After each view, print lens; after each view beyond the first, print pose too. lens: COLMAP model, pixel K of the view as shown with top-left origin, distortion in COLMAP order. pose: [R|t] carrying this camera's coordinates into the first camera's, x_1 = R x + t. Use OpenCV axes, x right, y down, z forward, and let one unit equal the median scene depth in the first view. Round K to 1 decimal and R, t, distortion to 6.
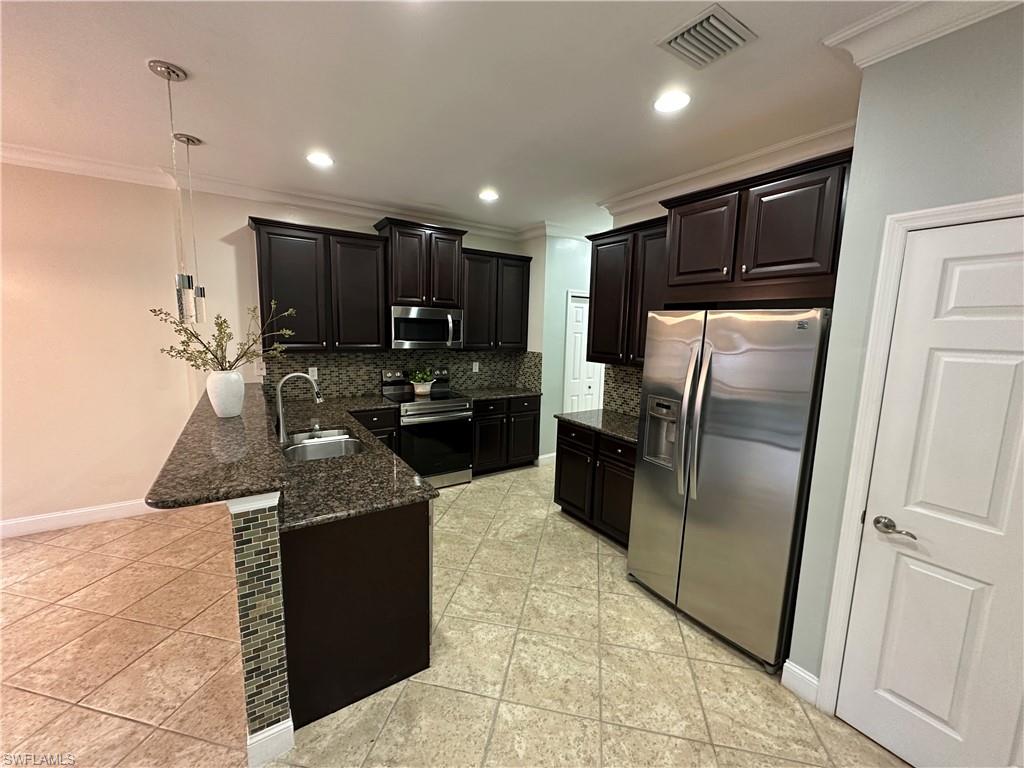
lens RADIAL K [[410.4, 0, 514.1], [0, 410.4, 382.6], [0, 0, 1]] dist [-0.001258, -0.000593]
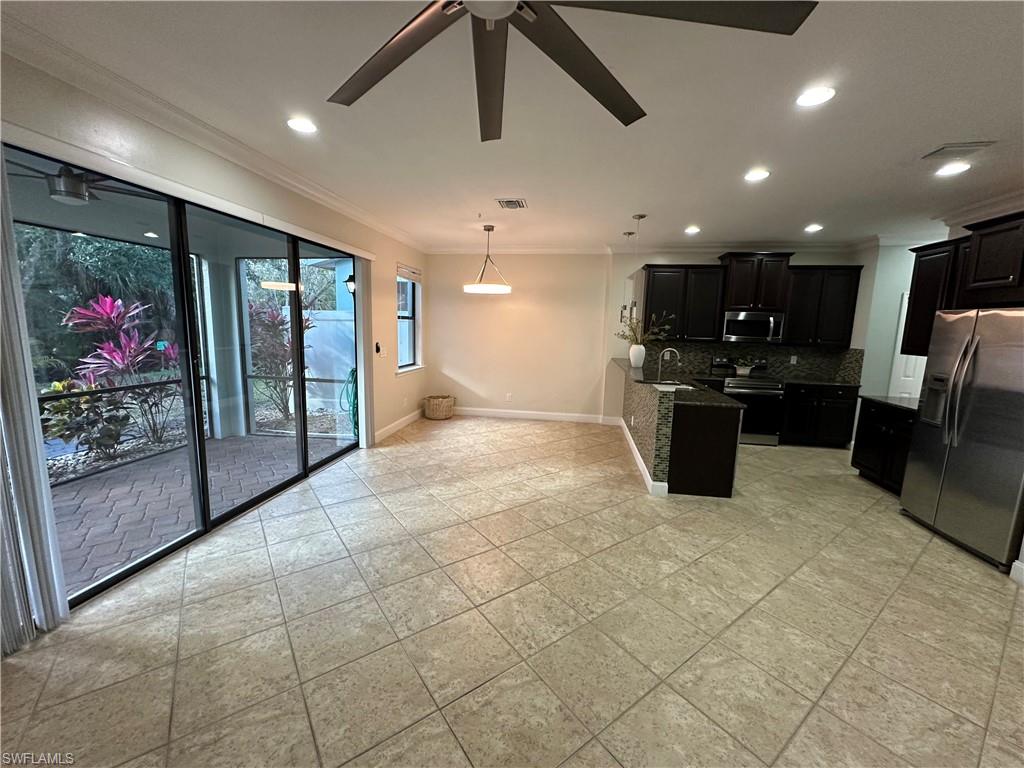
lens RADIAL K [[410.4, 0, 508.1], [0, 410.4, 380.6], [0, 0, 1]] dist [-0.001258, -0.000593]
pose [[0.733058, 0.085593, -0.674759, 0.147834], [-0.099001, 0.994913, 0.018650, 0.111836], [0.672923, 0.053130, 0.737802, -0.615647]]
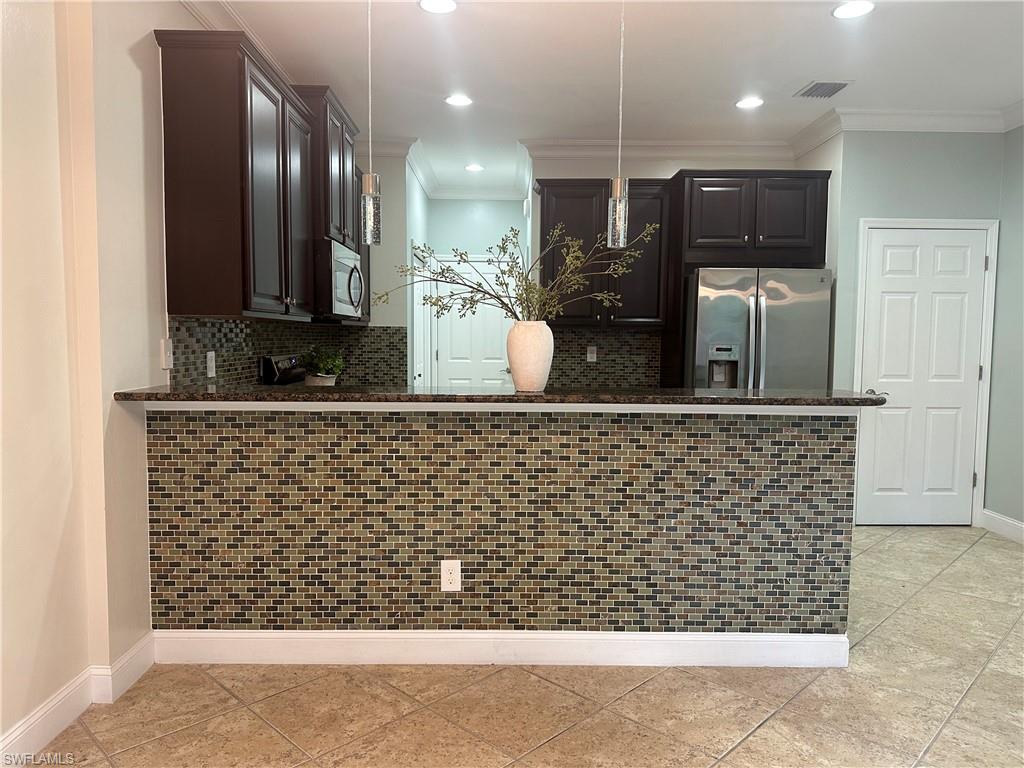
lens RADIAL K [[718.3, 0, 511.0], [0, 718.3, 383.0], [0, 0, 1]] dist [0.006220, -0.000928]
pose [[0.541062, -0.081947, 0.836980, -1.071852], [0.121748, 0.992389, 0.018459, 0.024993], [-0.832123, 0.091913, 0.546921, 0.256299]]
